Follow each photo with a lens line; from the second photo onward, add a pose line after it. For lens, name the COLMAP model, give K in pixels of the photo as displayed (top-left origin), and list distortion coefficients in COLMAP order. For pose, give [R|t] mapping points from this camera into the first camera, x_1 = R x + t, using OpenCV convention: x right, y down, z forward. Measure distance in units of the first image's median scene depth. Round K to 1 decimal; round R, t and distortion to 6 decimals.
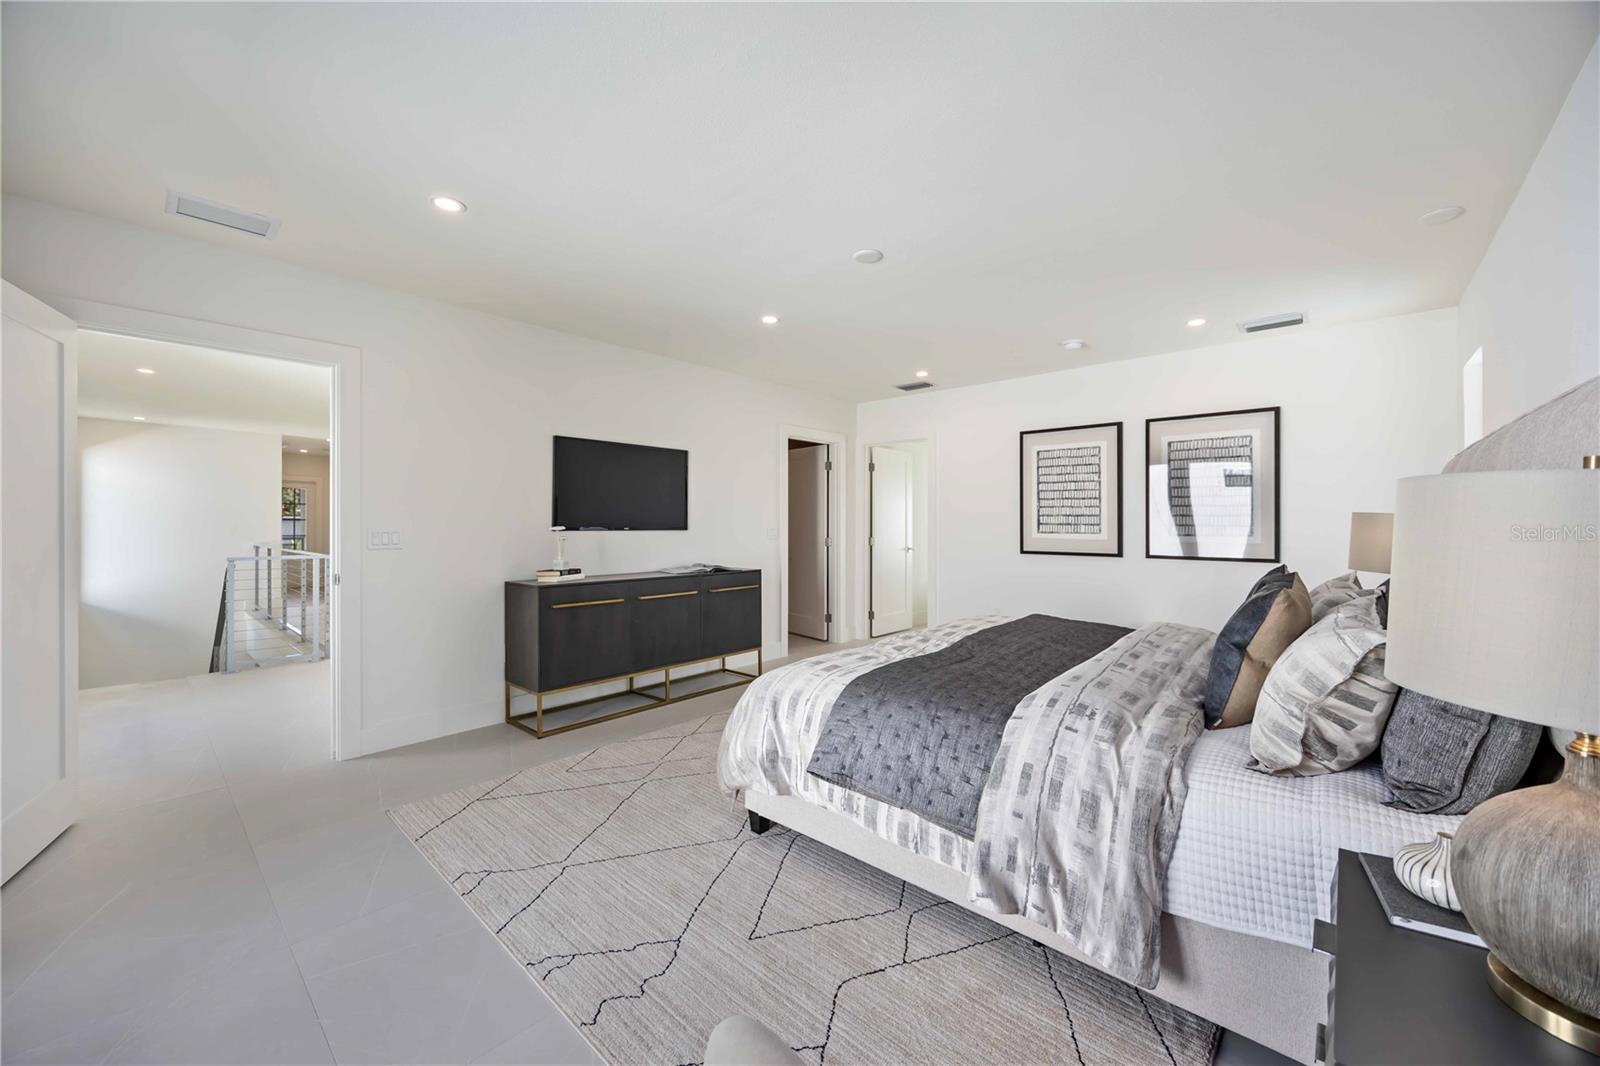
lens RADIAL K [[594.3, 0, 793.3], [0, 594.3, 525.2], [0, 0, 1]] dist [-0.000484, 0.000004]
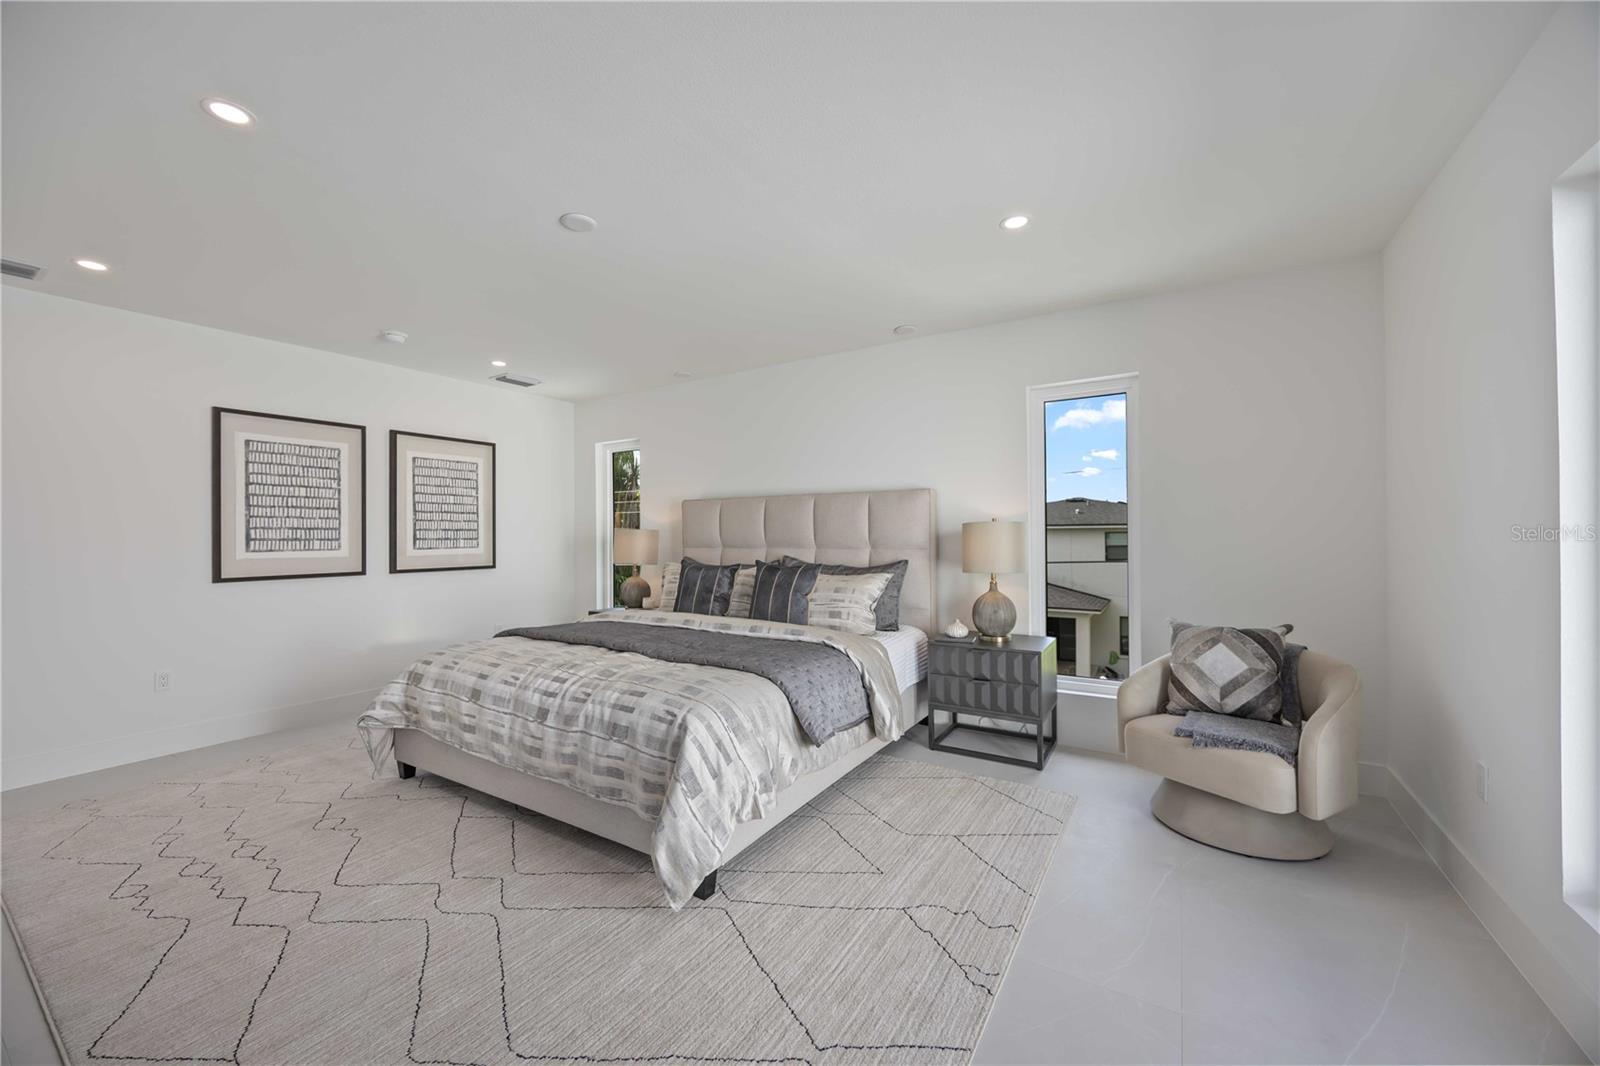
lens RADIAL K [[594.3, 0, 795.6], [0, 594.3, 530.2], [0, 0, 1]] dist [-0.000484, 0.000004]
pose [[-0.156491, -0.000552, 0.987679, -0.544131], [0.006919, 0.999975, 0.001655, -0.013530], [-0.987655, 0.007093, -0.156484, 0.581147]]
